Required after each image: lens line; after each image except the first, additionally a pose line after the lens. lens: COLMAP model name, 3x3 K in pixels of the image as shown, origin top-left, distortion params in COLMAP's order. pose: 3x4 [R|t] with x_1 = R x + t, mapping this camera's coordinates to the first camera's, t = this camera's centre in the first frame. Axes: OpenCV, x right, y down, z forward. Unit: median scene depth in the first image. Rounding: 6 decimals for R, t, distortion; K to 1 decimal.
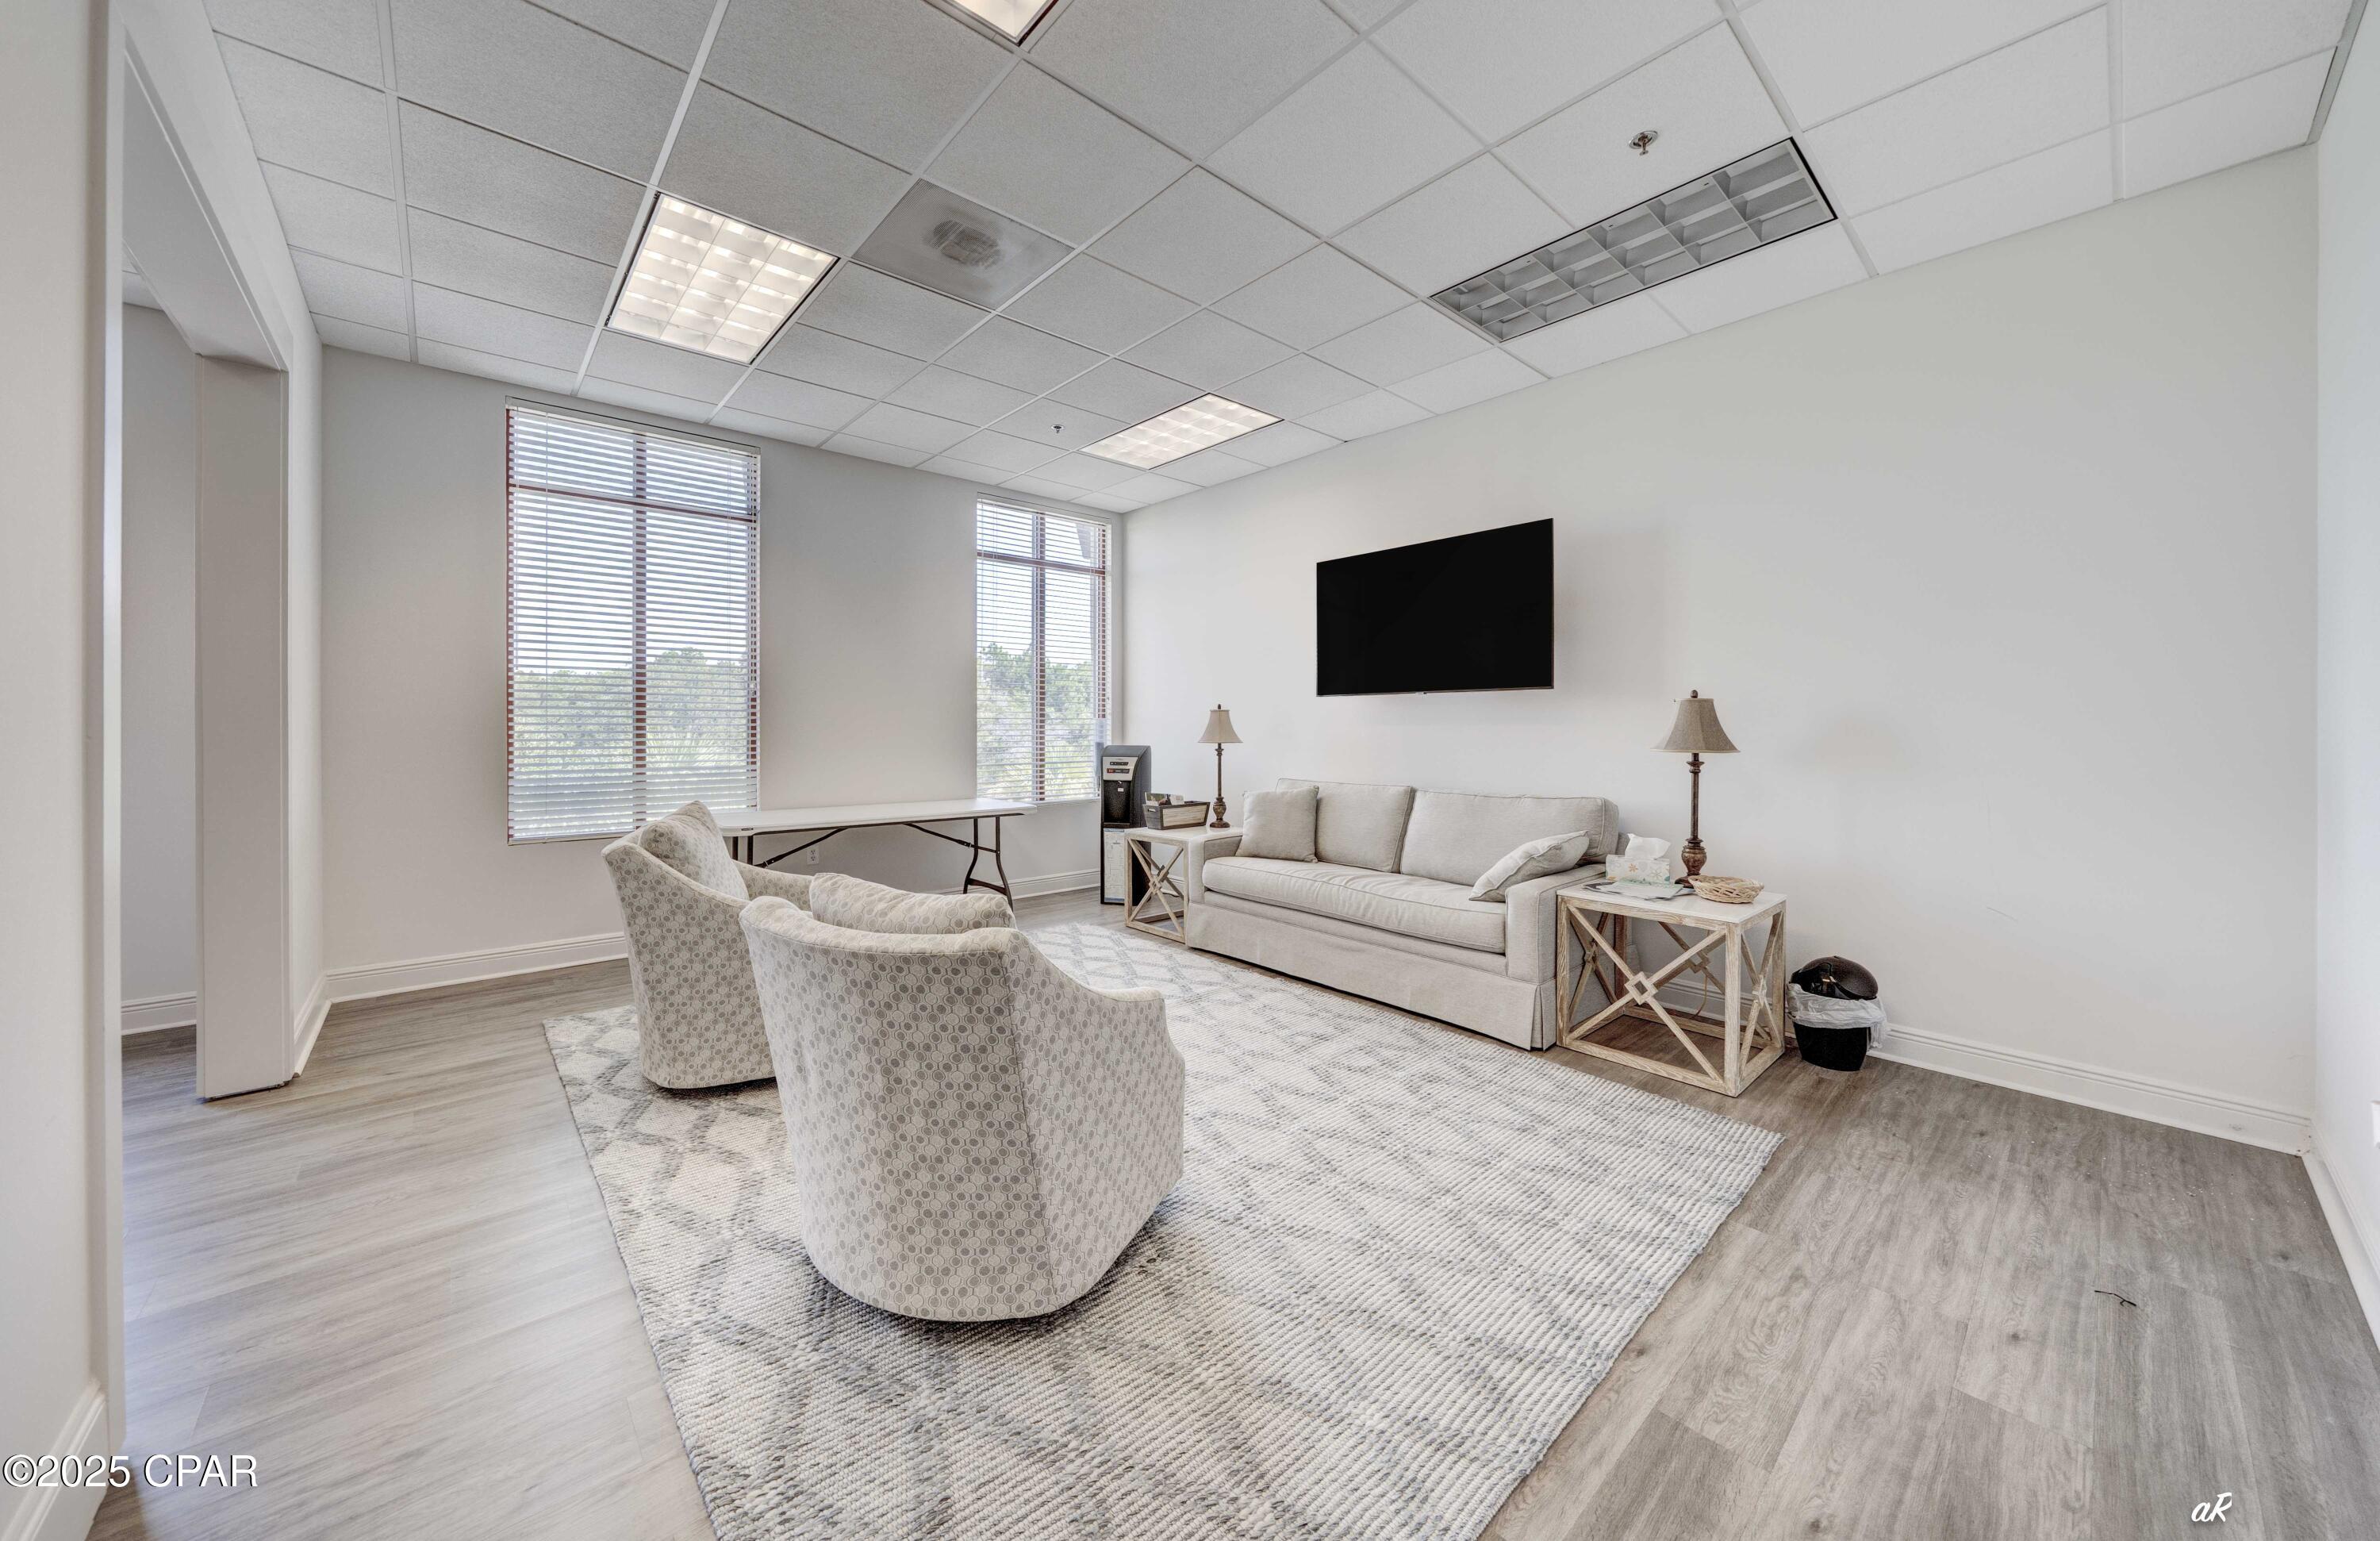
lens RADIAL K [[881.5, 0, 1176.1], [0, 881.5, 717.9], [0, 0, 1]] dist [-0.014207, -0.000095]
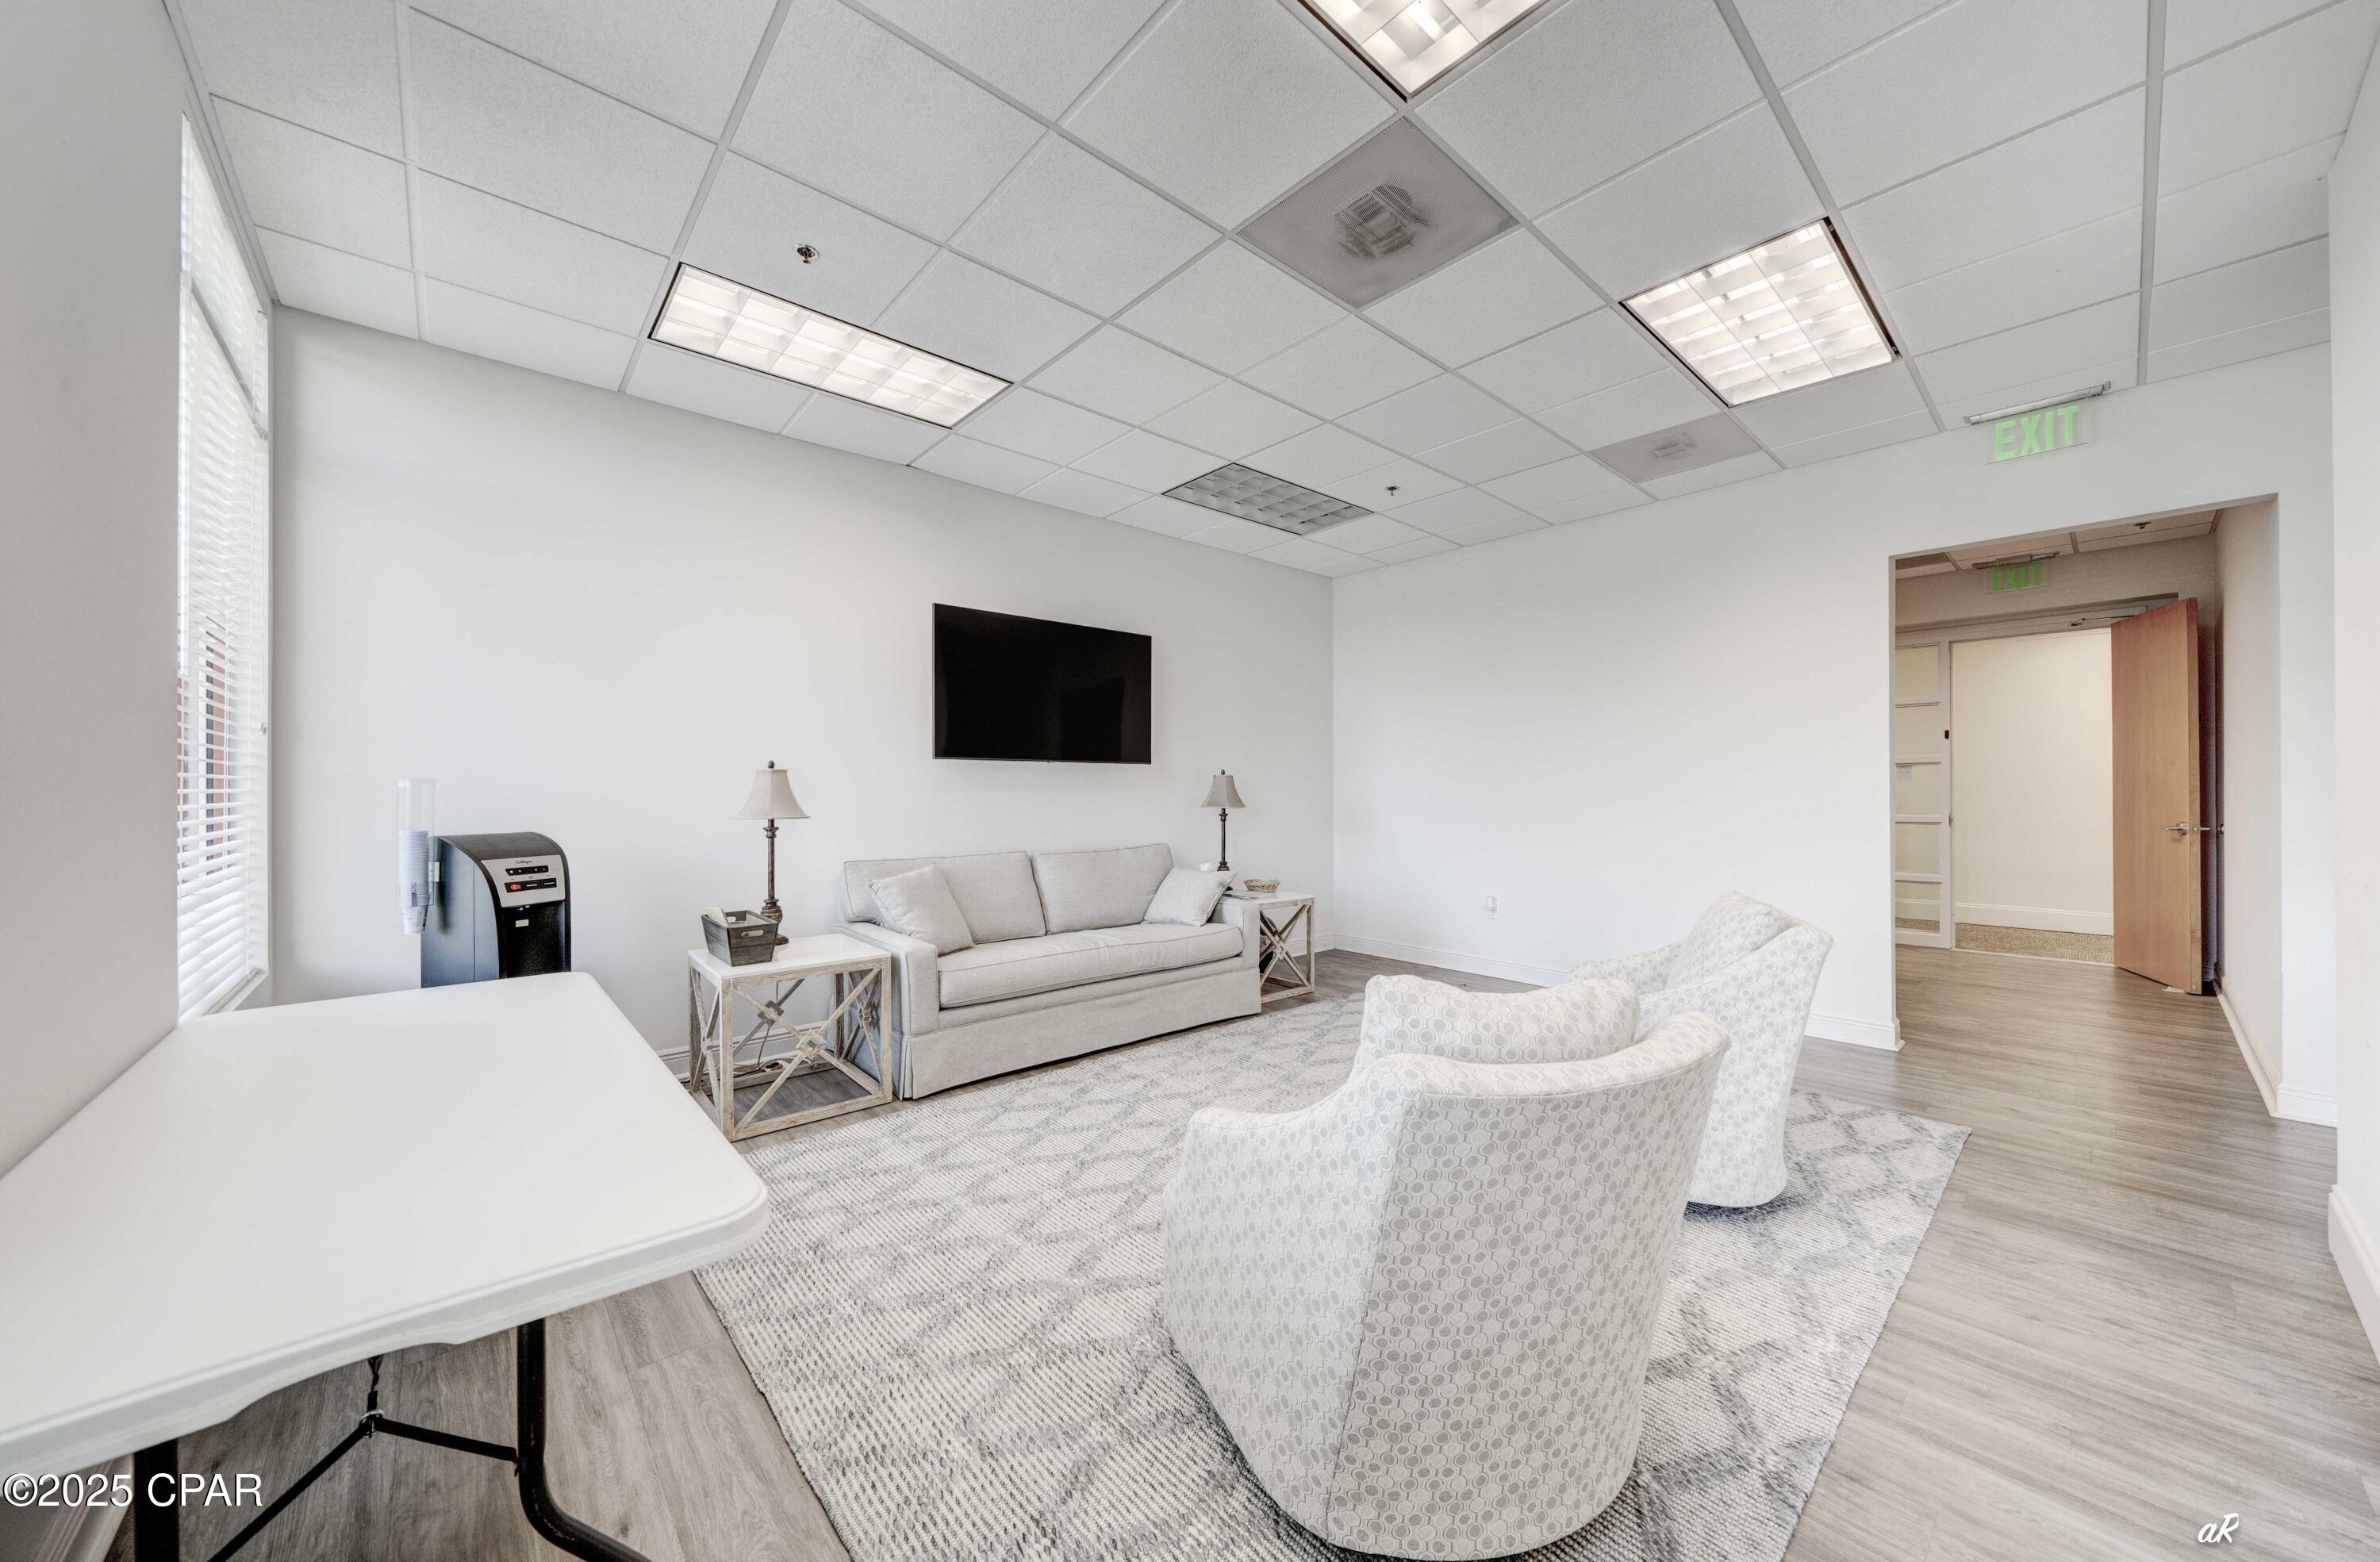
lens RADIAL K [[845.6, 0, 1186.2], [0, 845.6, 782.4], [0, 0, 1]] dist [-0.005161, -0.000602]
pose [[-0.044714, 0.012123, 0.998926, -0.891095], [-0.005679, 0.999907, -0.012389, 0.010016], [-0.998984, -0.006227, -0.044641, 1.048985]]
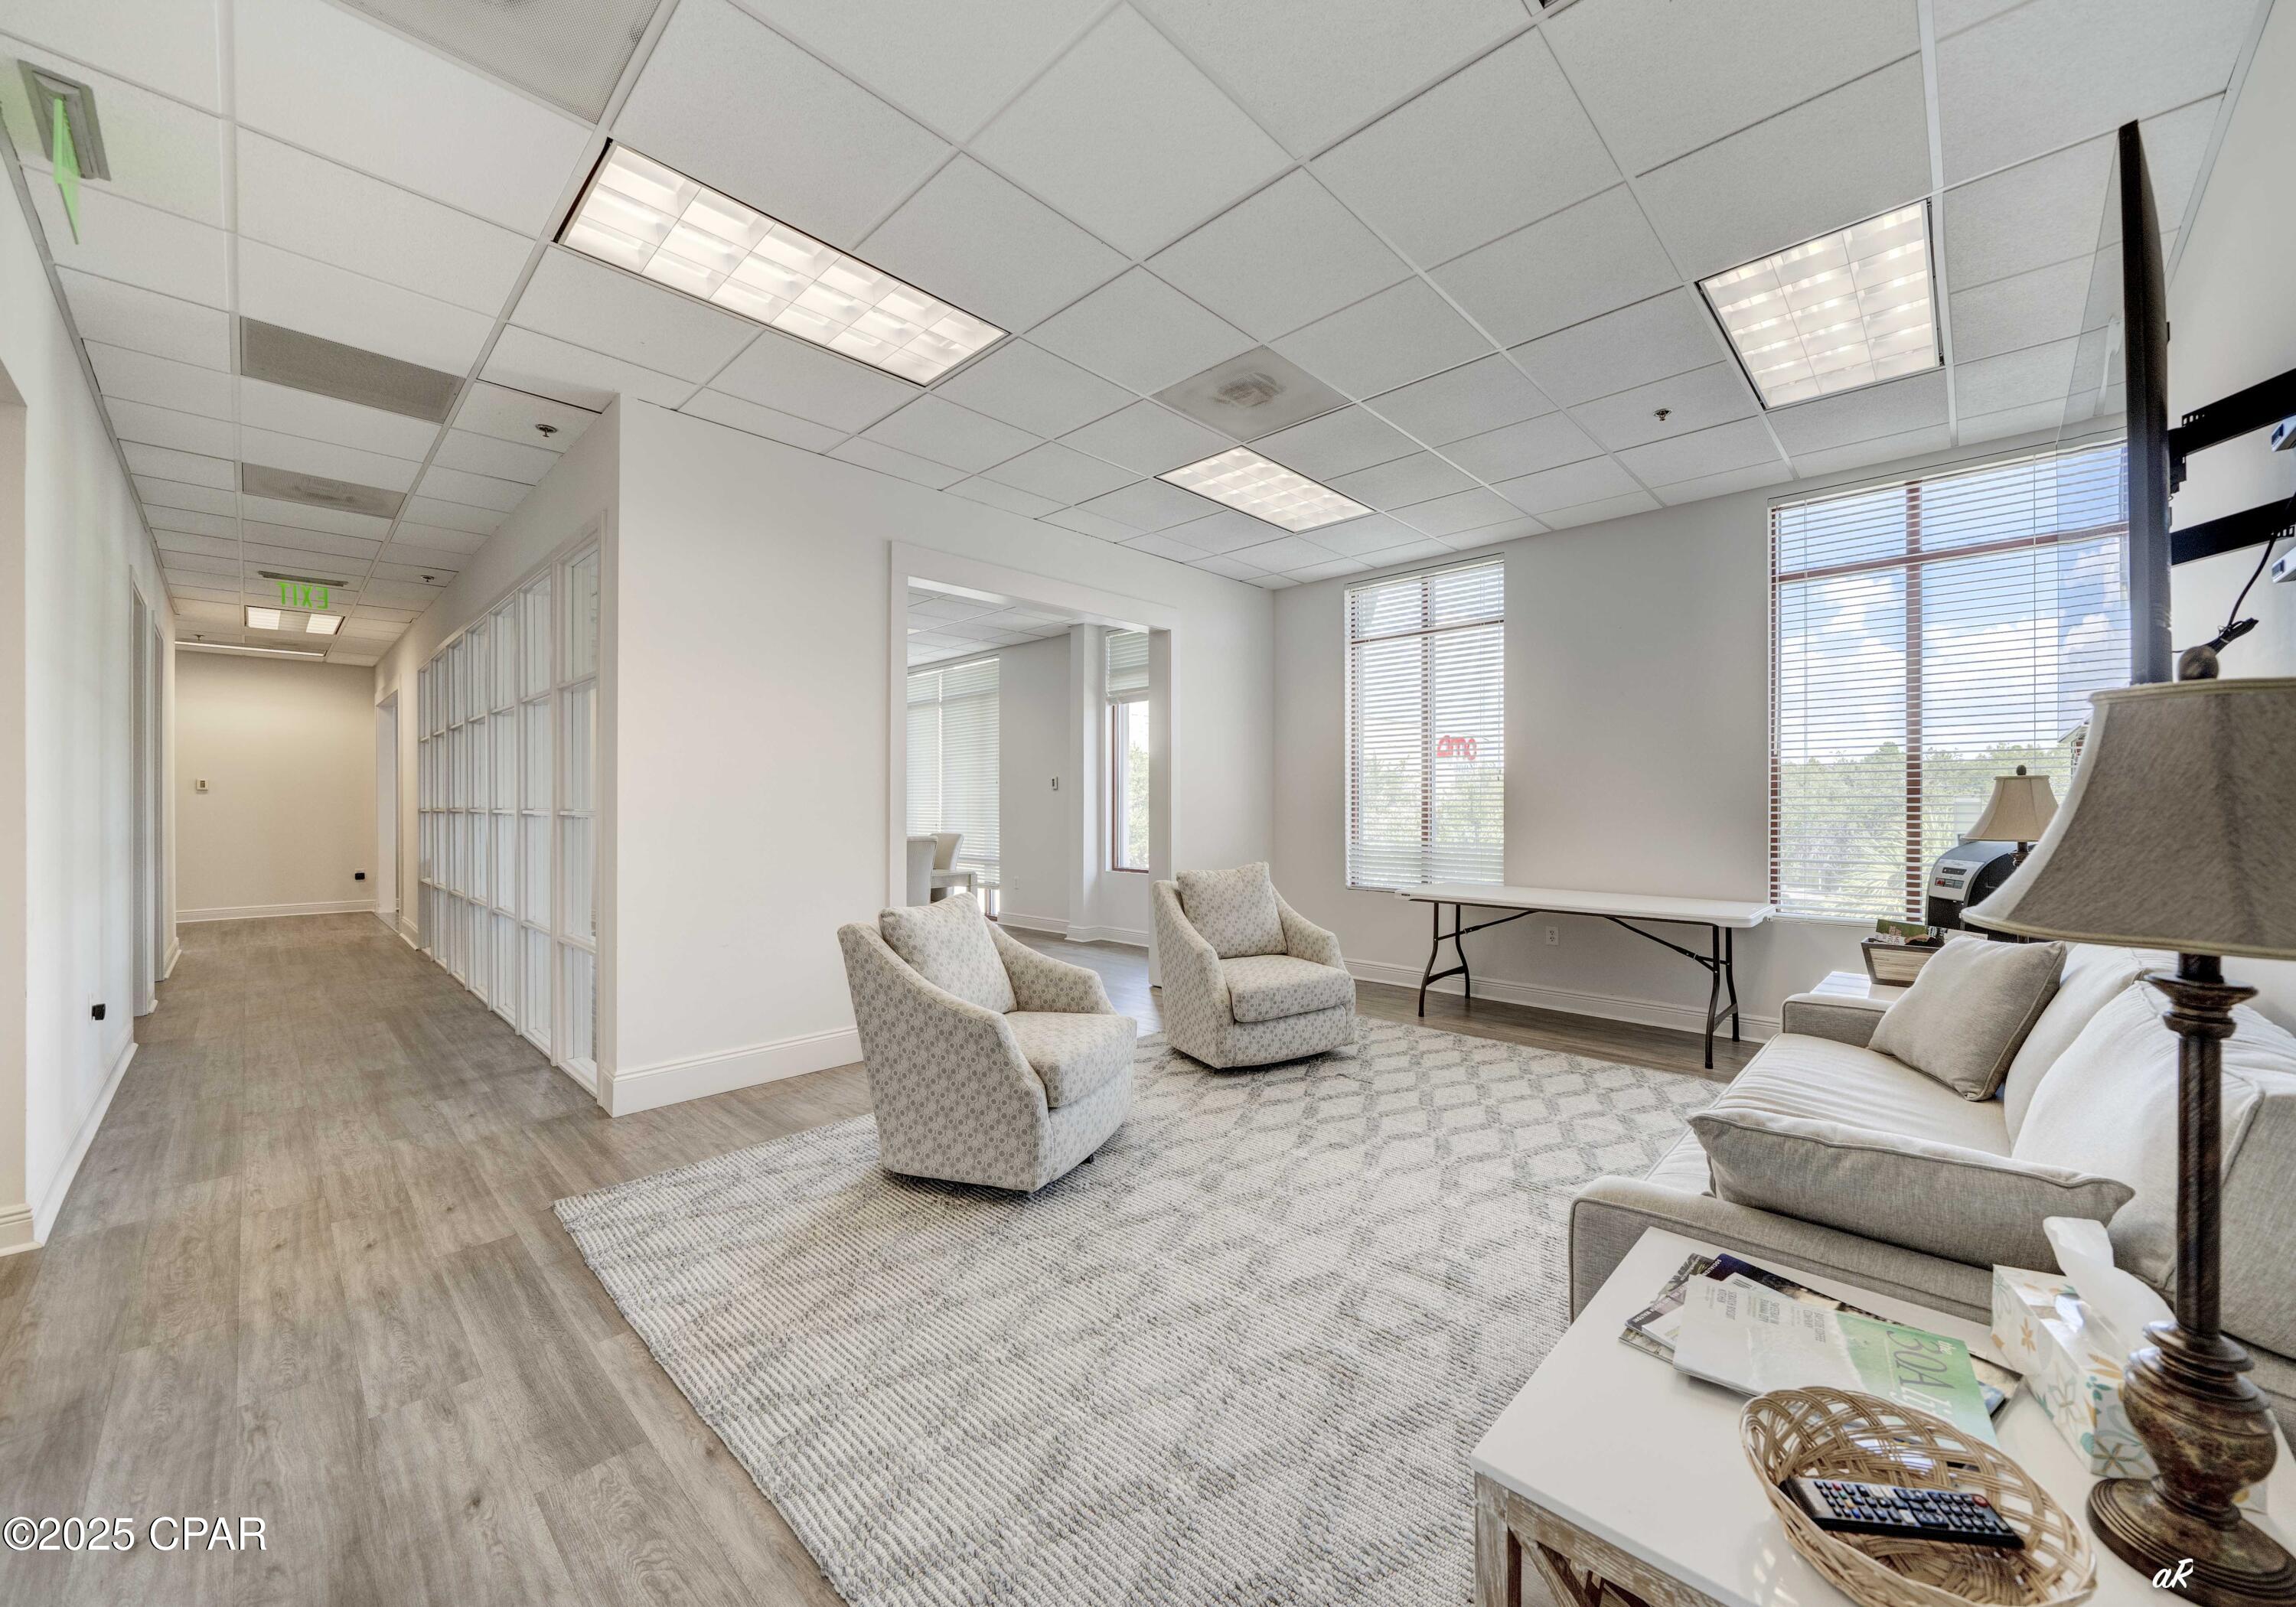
lens RADIAL K [[827.0, 0, 1154.7], [0, 827.0, 801.2], [0, 0, 1]] dist [-0.009827, -0.000173]
pose [[0.086313, -0.007523, -0.996240, 0.708047], [0.011555, 0.999912, -0.006549, 0.003184], [0.996201, -0.010946, 0.086392, 0.673063]]
